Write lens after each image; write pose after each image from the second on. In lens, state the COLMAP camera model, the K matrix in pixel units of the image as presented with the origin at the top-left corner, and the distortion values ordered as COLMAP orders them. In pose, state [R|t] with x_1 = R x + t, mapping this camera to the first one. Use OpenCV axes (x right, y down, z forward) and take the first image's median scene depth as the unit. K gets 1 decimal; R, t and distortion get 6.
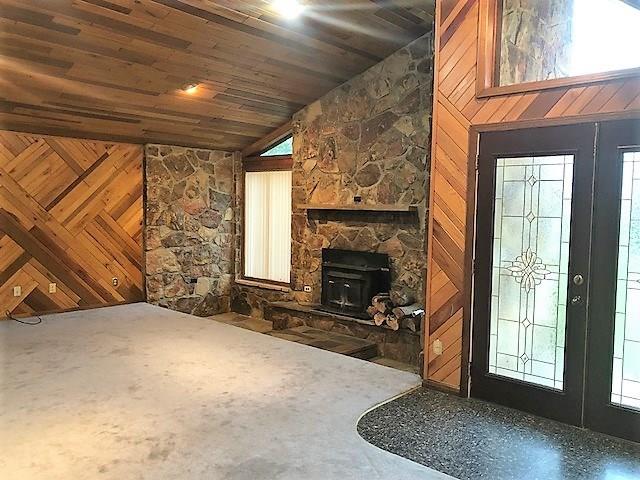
lens RADIAL K [[534.0, 0, 321.9], [0, 534.0, 240.0], [0, 0, 1]] dist [0.082540, -0.016445]
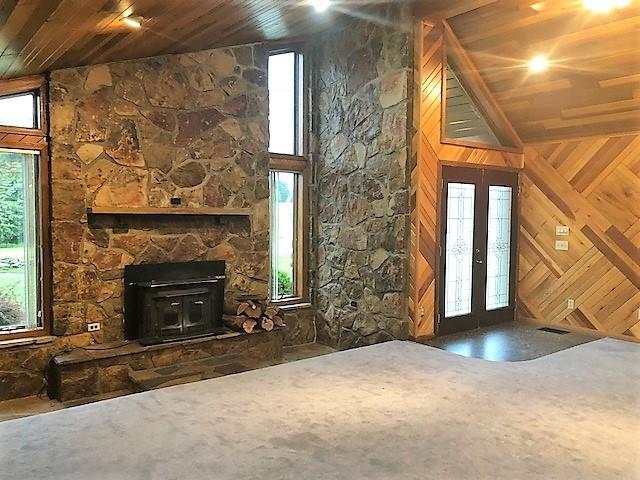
lens RADIAL K [[534.0, 0, 362.2], [0, 534.0, 235.0], [0, 0, 1]] dist [0.082540, -0.016445]
pose [[0.138710, -0.060596, 0.988477, -0.755808], [0.053288, 0.997137, 0.053649, -0.054555], [-0.988898, 0.045232, 0.141542, 0.600606]]
